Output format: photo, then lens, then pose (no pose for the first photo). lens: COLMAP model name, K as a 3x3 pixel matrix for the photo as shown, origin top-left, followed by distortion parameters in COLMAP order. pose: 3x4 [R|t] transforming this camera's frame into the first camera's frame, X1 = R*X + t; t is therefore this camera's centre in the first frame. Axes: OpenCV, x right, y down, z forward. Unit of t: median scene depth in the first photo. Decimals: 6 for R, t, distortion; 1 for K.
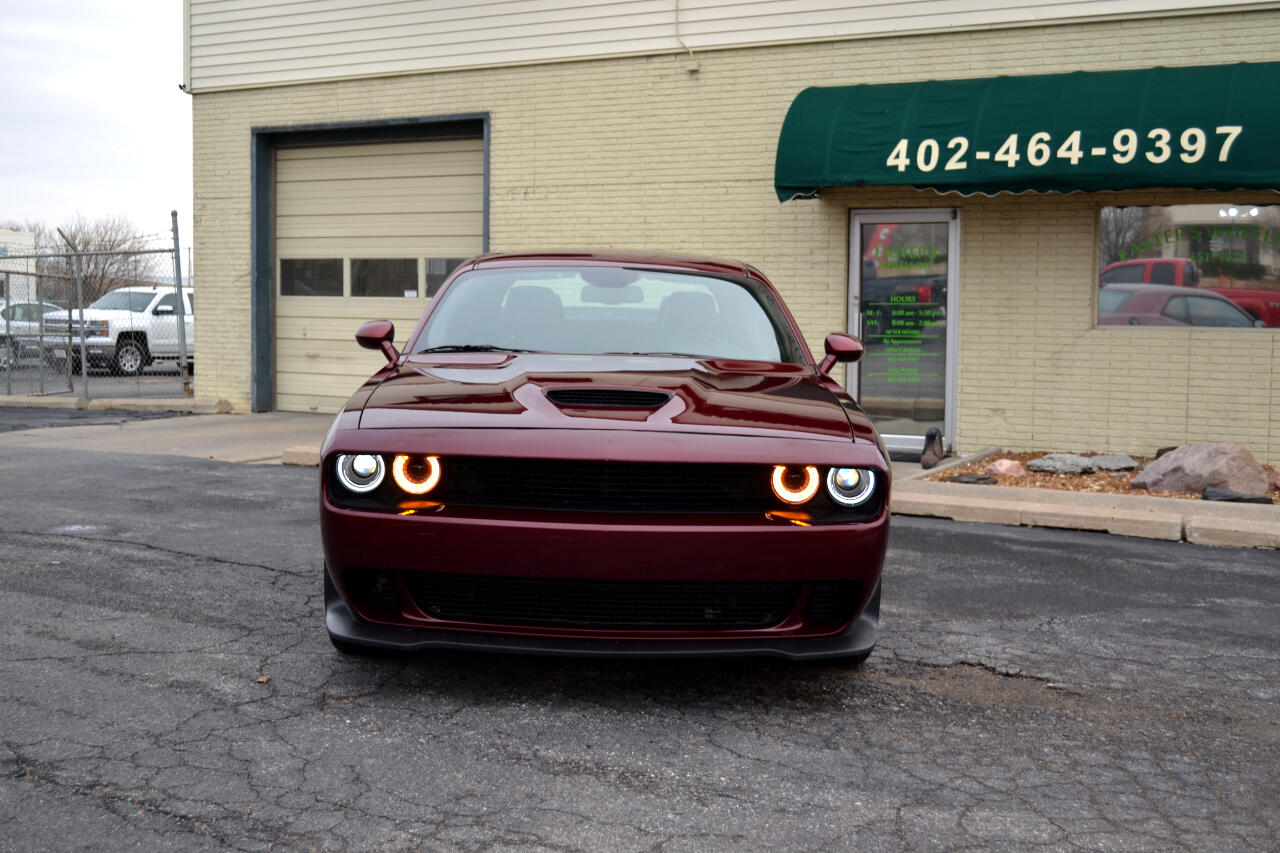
lens RADIAL K [[1492.5, 0, 640.0], [0, 1492.5, 426.5], [0, 0, 1]] dist [-0.006523, -0.154709]
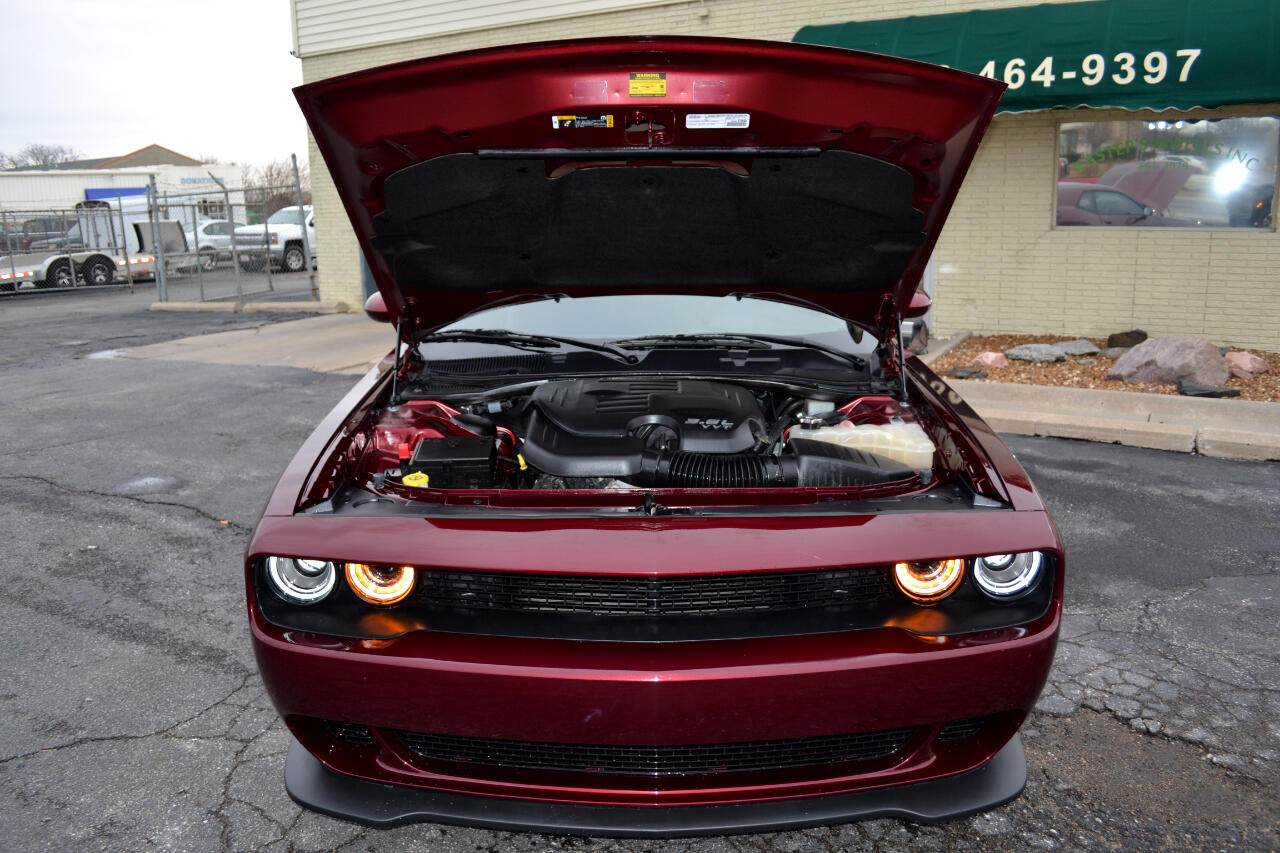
lens RADIAL K [[1001.2, 0, 640.0], [0, 1001.2, 426.5], [0, 0, 1]] dist [-0.074880, -0.005279]
pose [[0.999102, -0.032592, -0.027067, -0.005525], [0.036164, 0.988893, 0.144165, -0.037464], [0.022068, -0.145014, 0.989183, 0.209665]]
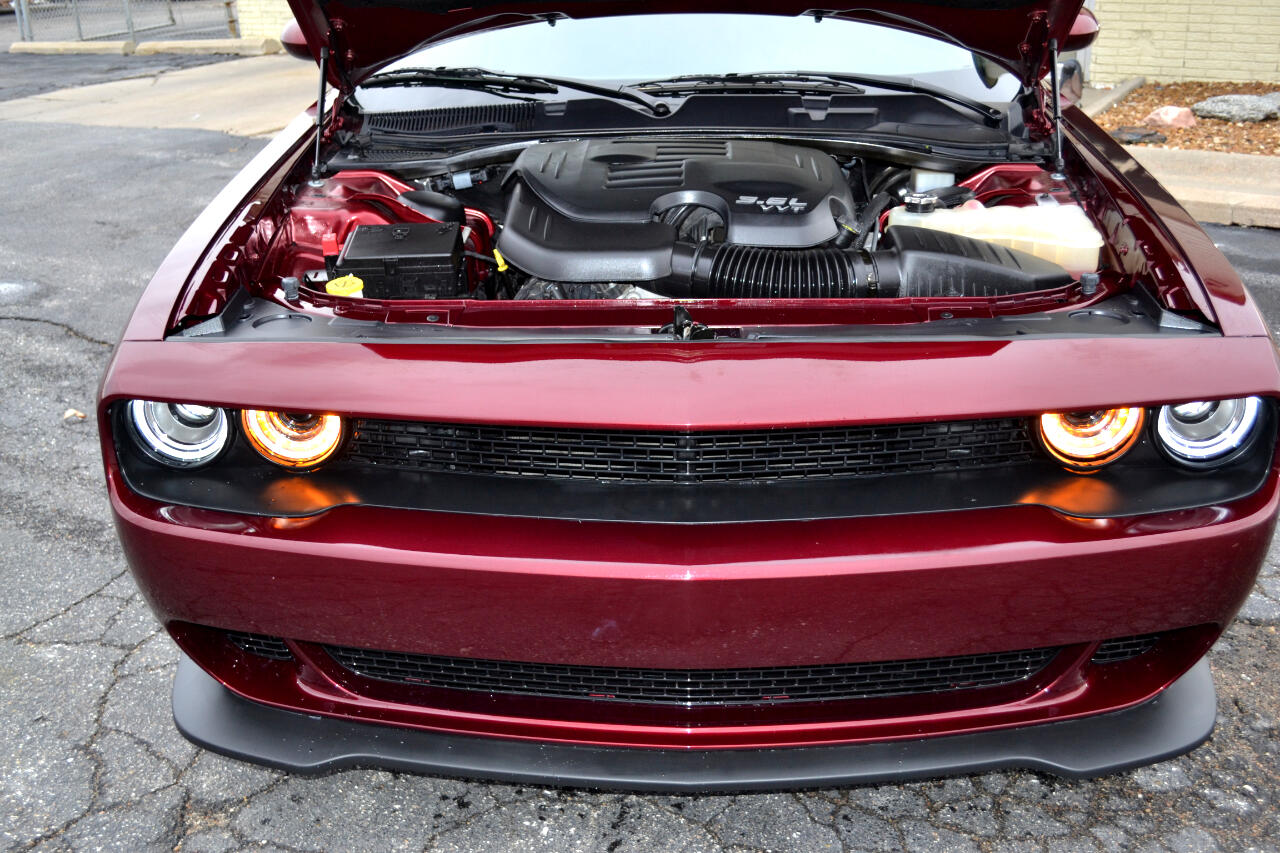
lens RADIAL K [[1327.3, 0, 640.0], [0, 1327.3, 426.5], [0, 0, 1]] dist [-0.063308, 0.020415]
pose [[0.997762, -0.023160, -0.062726, -0.004248], [0.040982, 0.953058, 0.300000, -0.034491], [0.052833, -0.301899, 0.951875, 0.226739]]
